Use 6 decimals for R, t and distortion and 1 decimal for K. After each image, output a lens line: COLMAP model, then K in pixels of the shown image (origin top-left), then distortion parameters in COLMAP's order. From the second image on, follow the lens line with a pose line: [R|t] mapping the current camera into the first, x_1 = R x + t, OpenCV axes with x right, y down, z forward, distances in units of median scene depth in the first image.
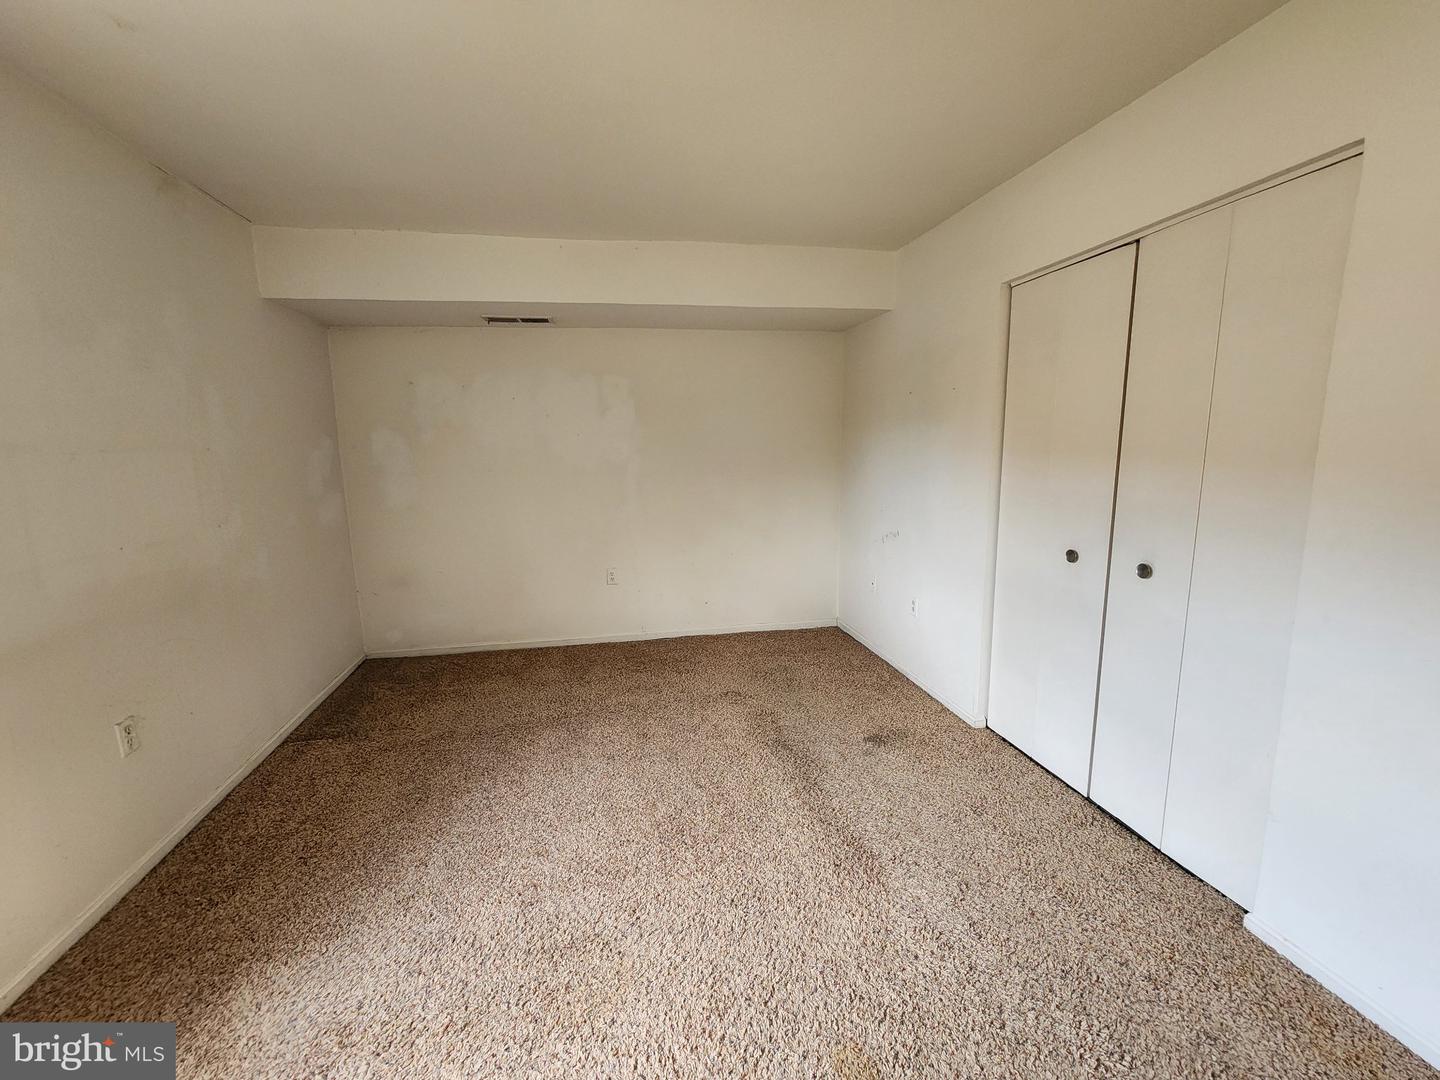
lens RADIAL K [[585.5, 0, 720.0], [0, 585.5, 534.9], [0, 0, 1]] dist [0.000094, 0.000028]
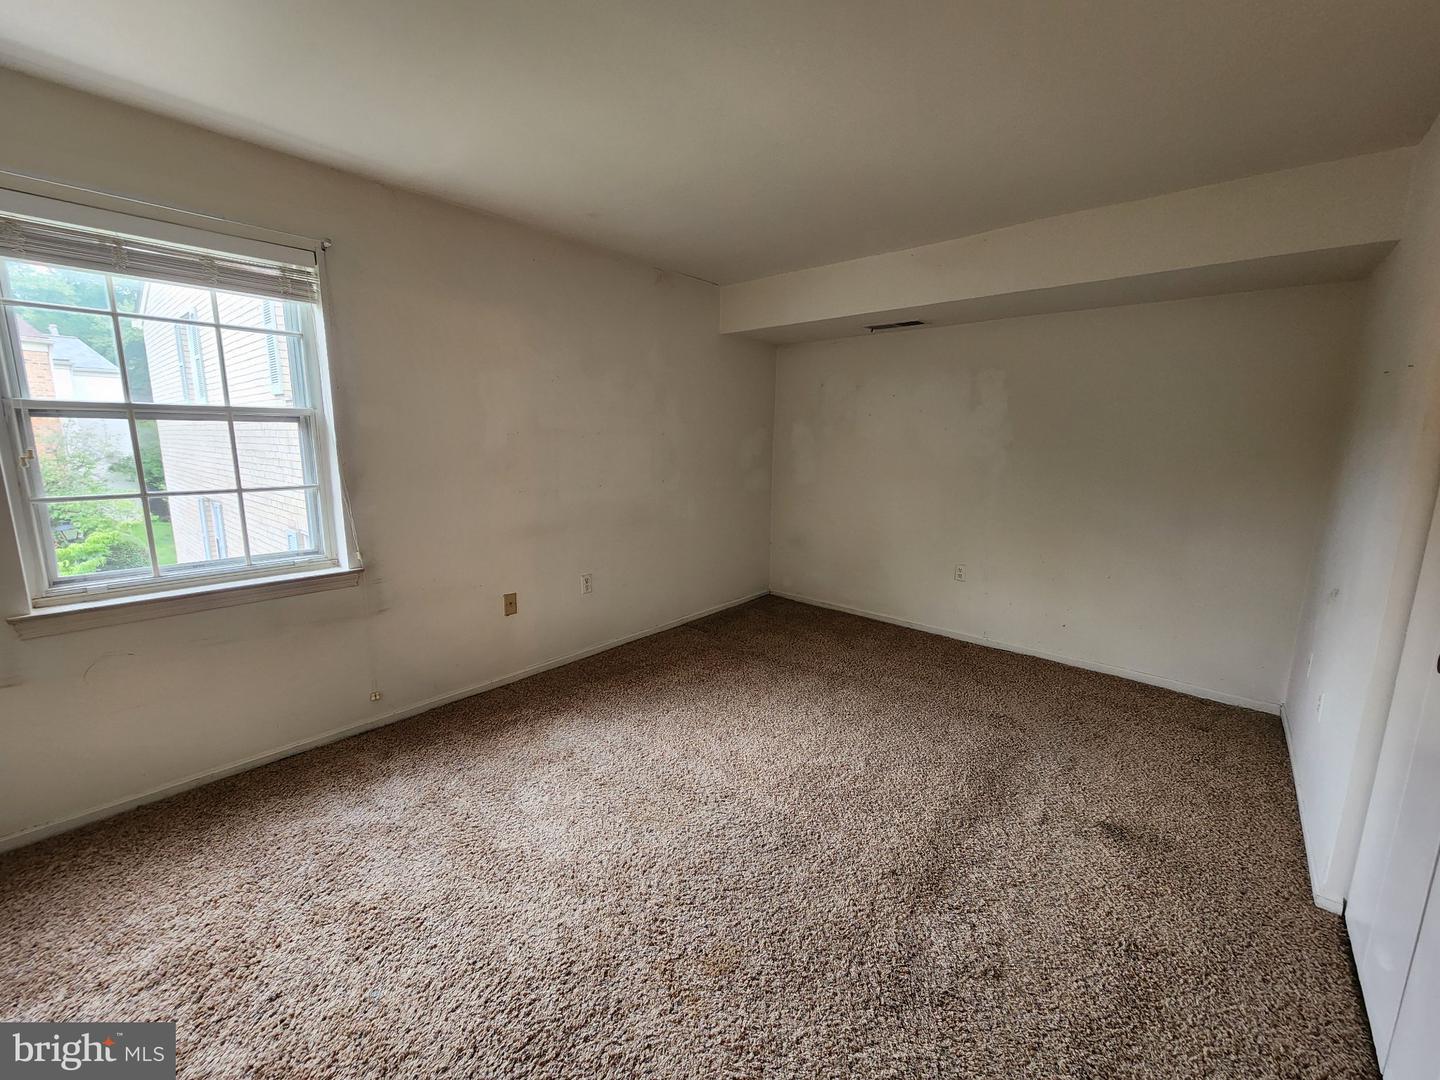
lens RADIAL K [[585.5, 0, 720.0], [0, 585.5, 534.9], [0, 0, 1]] dist [0.000094, 0.000028]
pose [[0.619548, 0.158036, -0.768885, 0.434402], [-0.145355, 0.985681, 0.085472, -0.024794], [0.771383, 0.058808, 0.633648, 0.072779]]
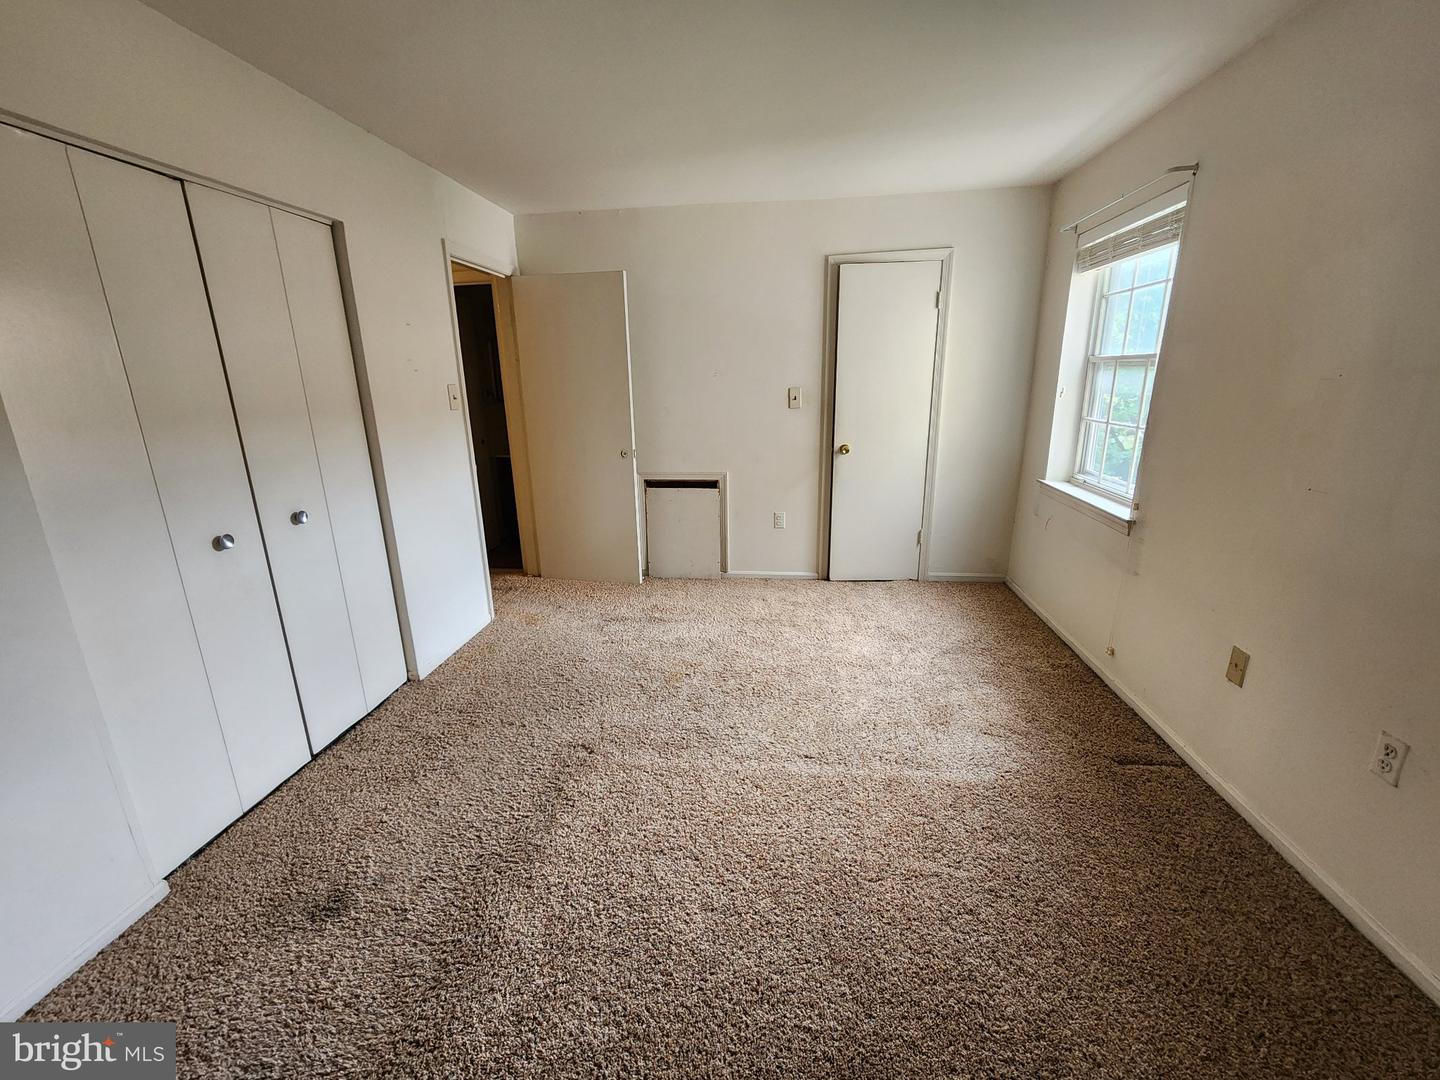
lens RADIAL K [[595.4, 0, 716.6], [0, 595.4, 542.0], [0, 0, 1]] dist [0.000600, -0.000440]
pose [[-0.953229, -0.048181, 0.298383, -0.243270], [0.081685, 0.909409, 0.407801, -0.188089], [-0.291000, 0.413102, -0.862940, 1.124217]]
